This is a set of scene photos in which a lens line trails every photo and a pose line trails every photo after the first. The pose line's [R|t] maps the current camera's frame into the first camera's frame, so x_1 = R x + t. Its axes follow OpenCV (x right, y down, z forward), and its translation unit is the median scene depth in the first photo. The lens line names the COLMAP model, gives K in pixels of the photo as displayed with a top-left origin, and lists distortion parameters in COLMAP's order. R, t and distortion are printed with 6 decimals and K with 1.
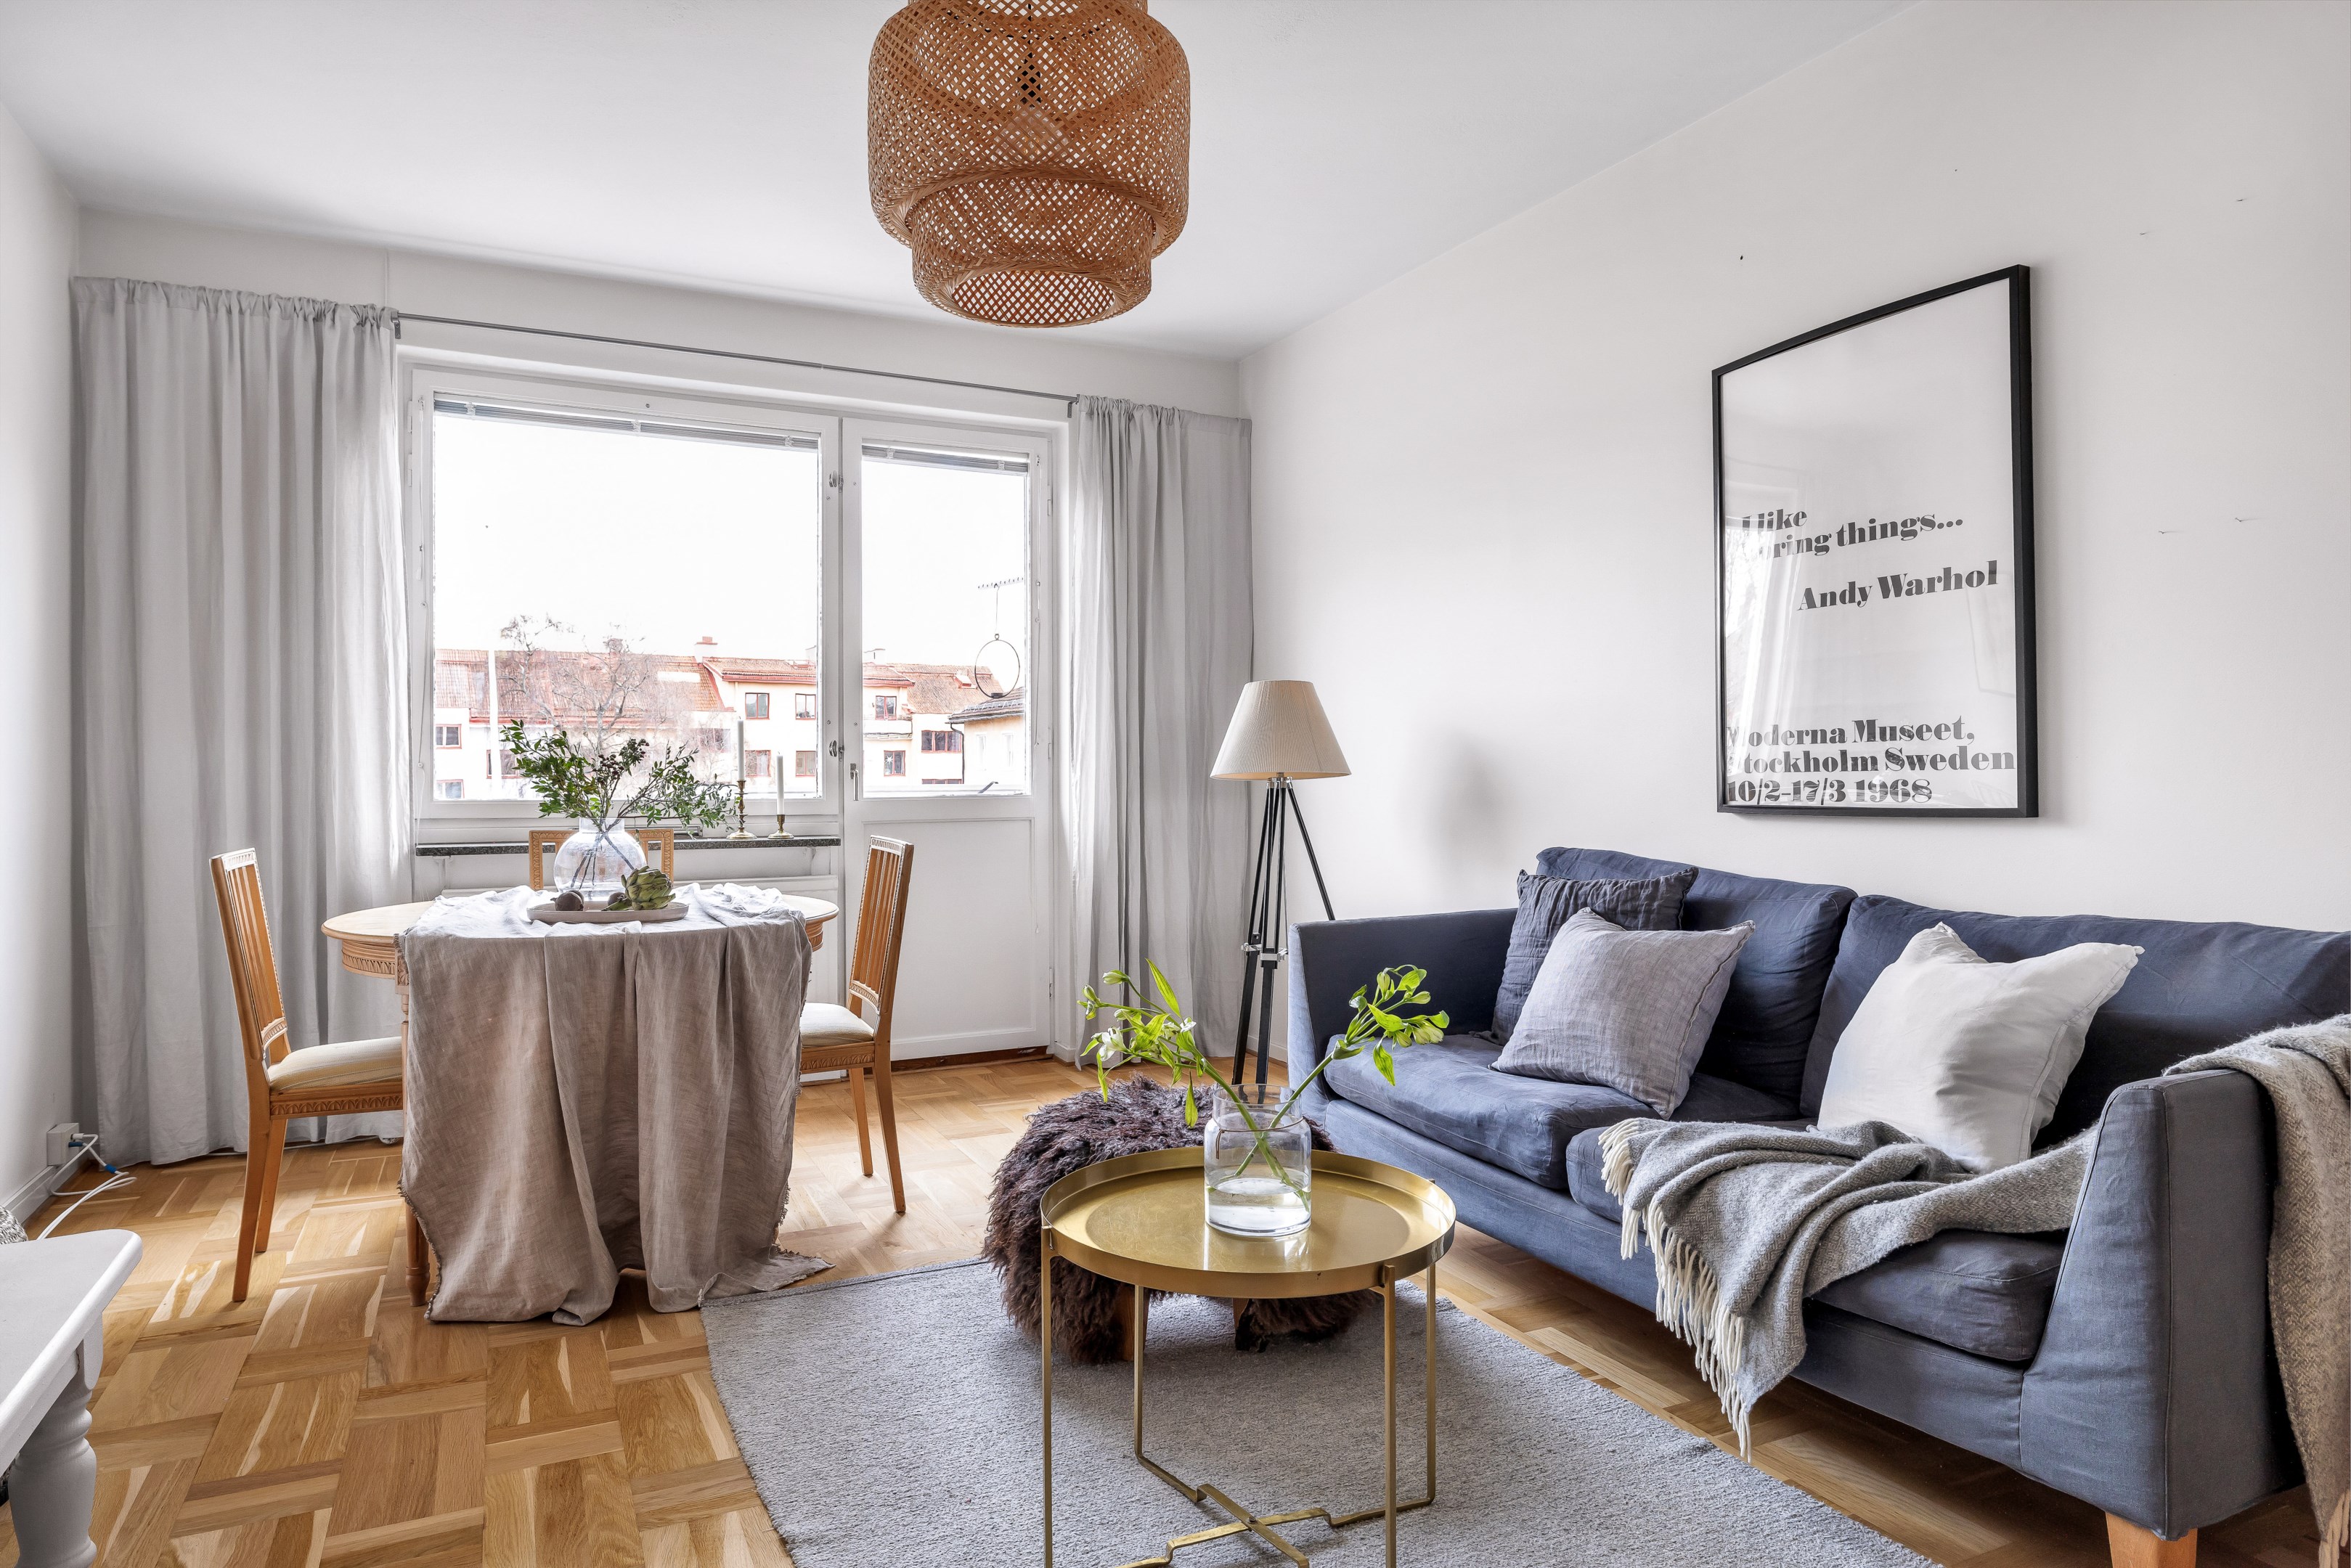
lens RADIAL K [[1388.7, 0, 1169.1], [0, 1388.7, 776.6], [0, 0, 1]] dist [-0.001379, -0.001455]
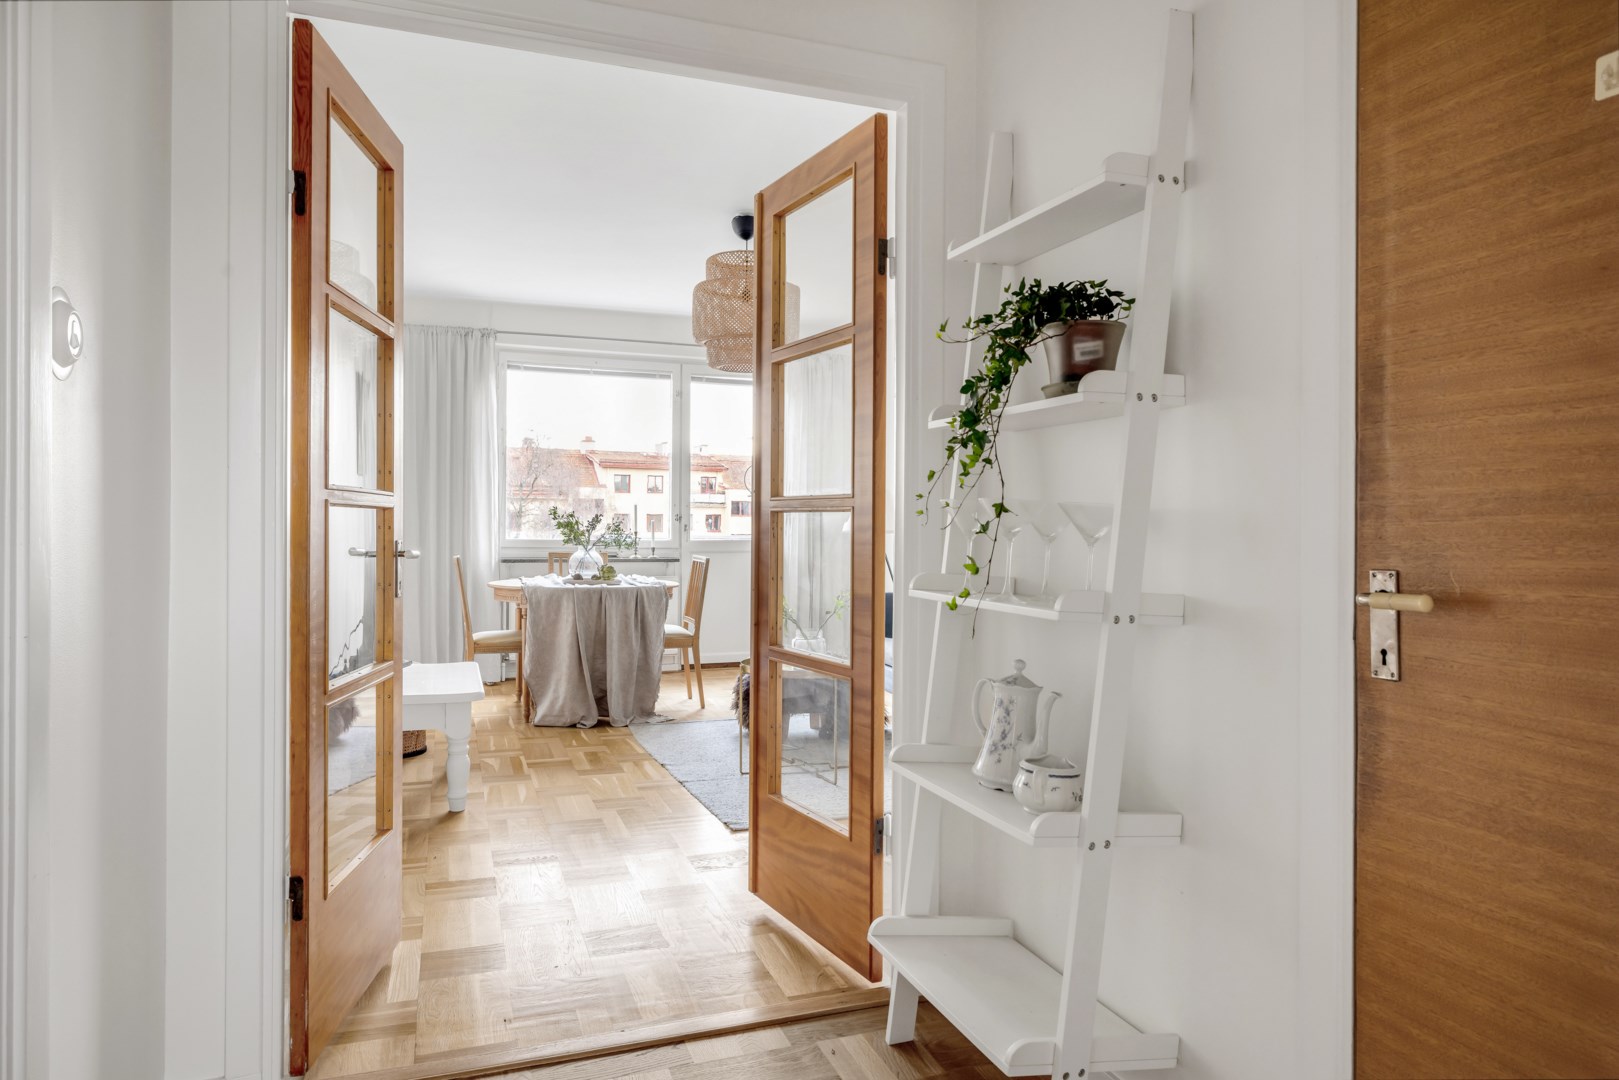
lens RADIAL K [[1000.1, 0, 808.0], [0, 1000.1, 527.9], [0, 0, 1]] dist [-0.000285, 0.001192]
pose [[0.994786, 0.008780, -0.101607, 0.181227], [-0.009401, 0.999940, -0.005635, 0.004397], [0.101552, 0.006561, 0.994809, -0.798488]]
